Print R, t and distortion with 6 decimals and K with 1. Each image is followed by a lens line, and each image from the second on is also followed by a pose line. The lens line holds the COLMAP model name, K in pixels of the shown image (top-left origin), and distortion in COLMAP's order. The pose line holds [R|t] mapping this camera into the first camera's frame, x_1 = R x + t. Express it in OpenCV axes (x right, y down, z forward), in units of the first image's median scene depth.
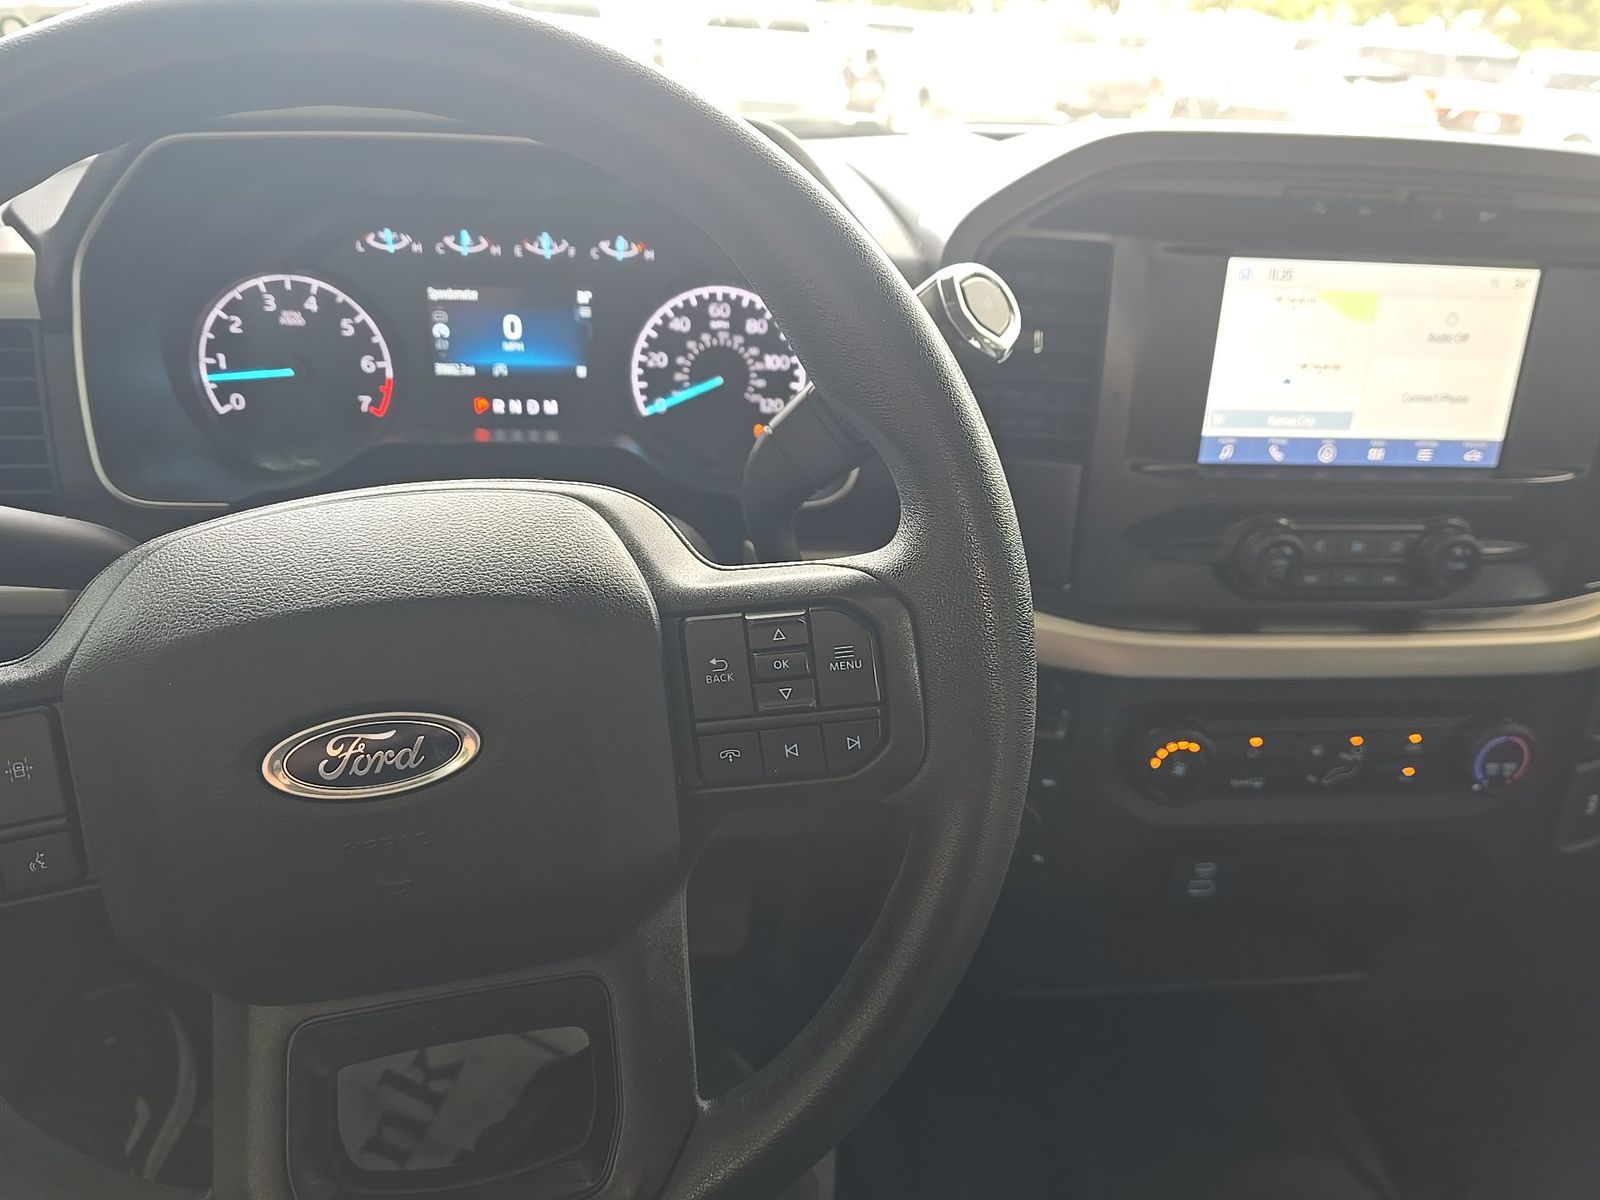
lens RADIAL K [[1083.2, 0, 791.1], [0, 1083.2, 602.4], [0, 0, 1]] dist [0.071581, -0.075489]
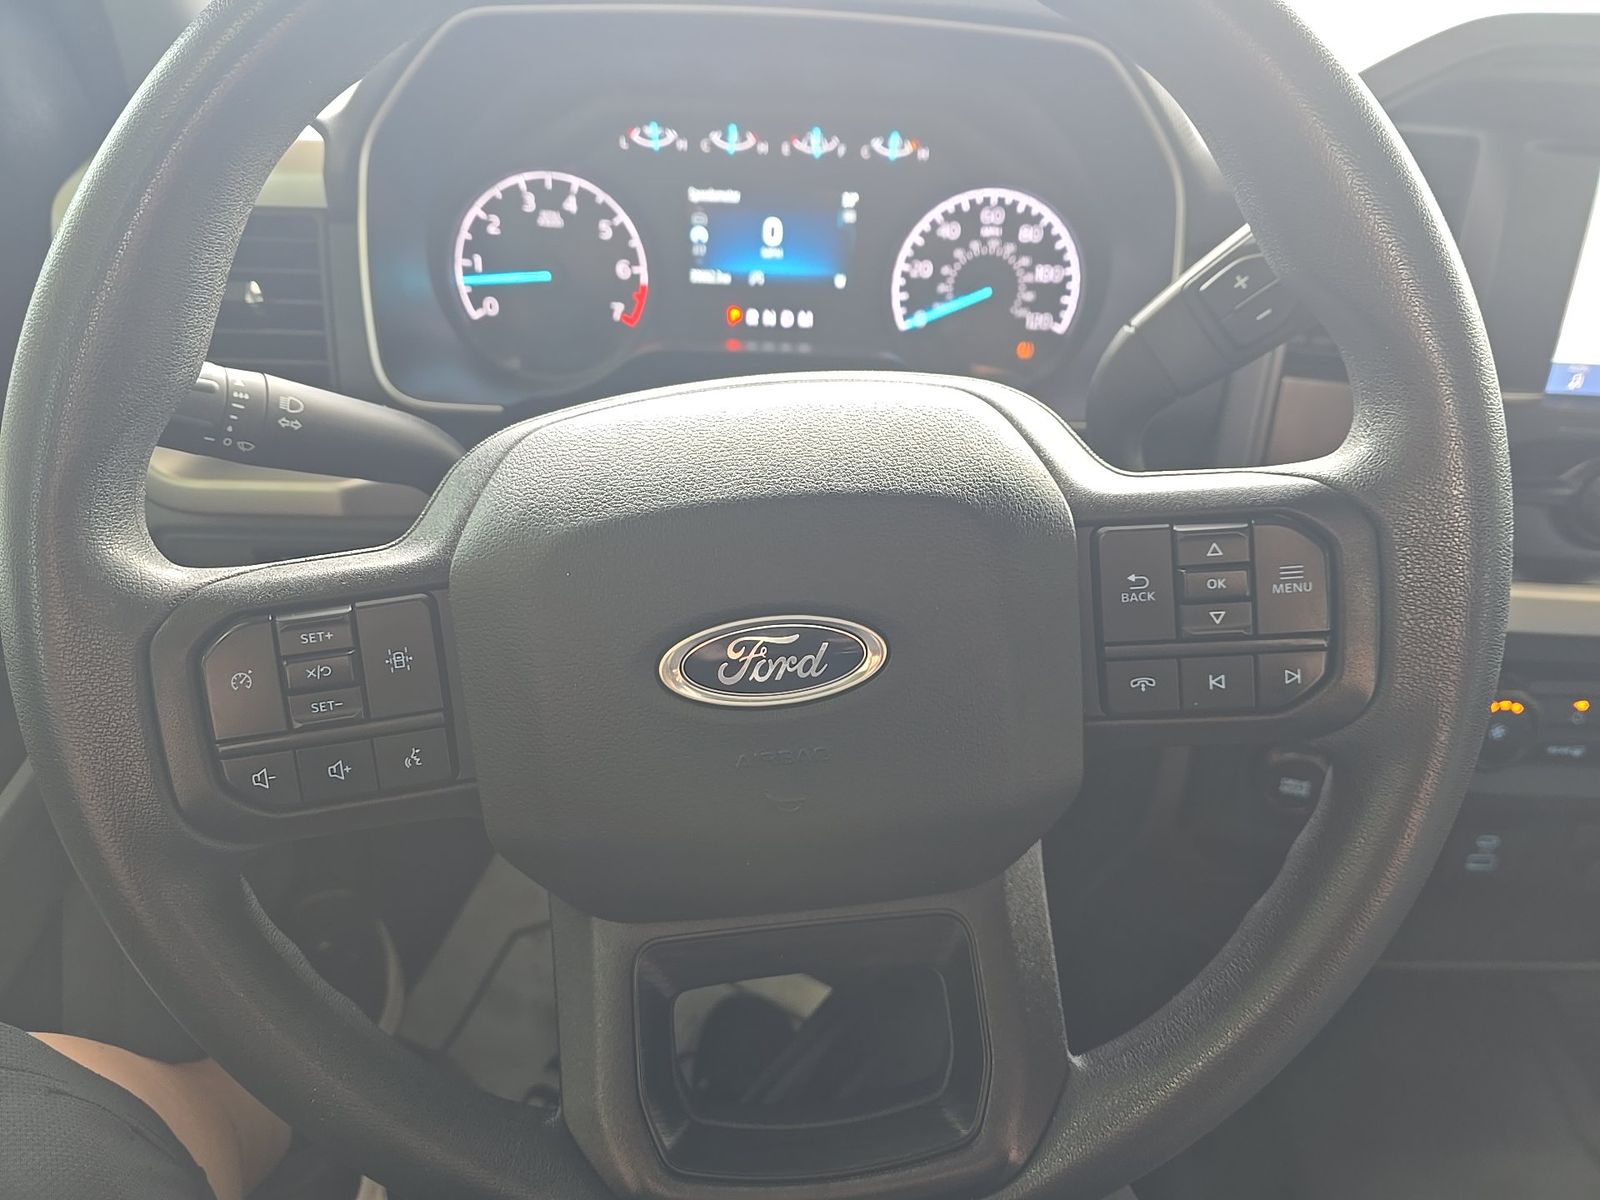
lens RADIAL K [[1081.4, 0, 794.3], [0, 1081.4, 596.1], [0, 0, 1]] dist [0.082189, -0.106744]
pose [[0.995841, 0.042441, -0.080615, -0.149371], [-0.039144, 0.998349, 0.042047, 0.023410], [0.082266, -0.038716, 0.995858, 0.047785]]
